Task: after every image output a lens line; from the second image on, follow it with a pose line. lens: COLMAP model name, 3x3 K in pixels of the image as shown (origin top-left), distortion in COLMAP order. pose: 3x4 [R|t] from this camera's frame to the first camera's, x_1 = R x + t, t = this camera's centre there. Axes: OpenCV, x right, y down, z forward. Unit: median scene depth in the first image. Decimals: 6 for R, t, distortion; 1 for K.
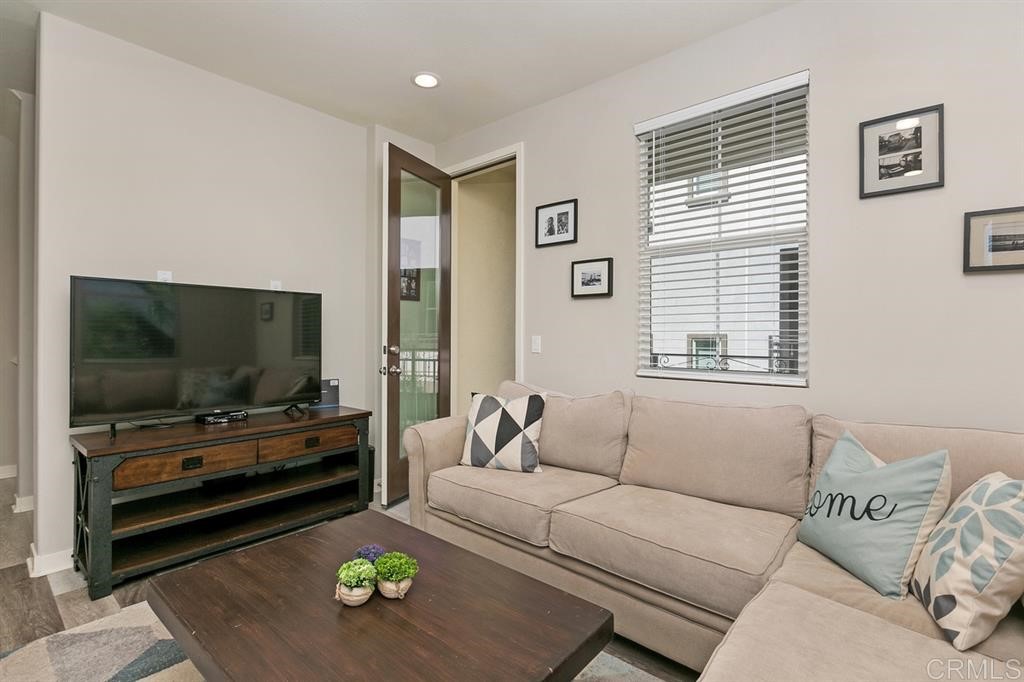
lens RADIAL K [[480.0, 0, 510.2], [0, 480.0, 340.0], [0, 0, 1]] dist [-0.005693, -0.000622]
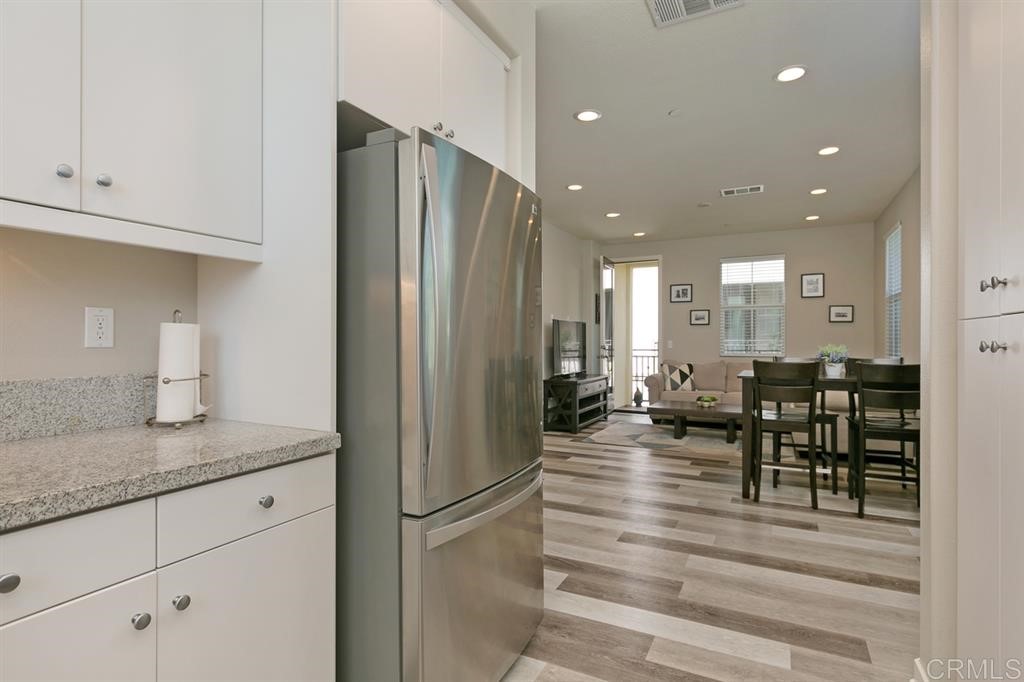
lens RADIAL K [[524.1, 0, 508.3], [0, 524.1, 336.1], [0, 0, 1]] dist [0.001700, 0.001506]
pose [[0.974373, -0.000077, 0.224939, -1.569922], [0.003443, 0.999888, -0.014573, 0.003367], [-0.224913, 0.014974, 0.974264, -1.573756]]
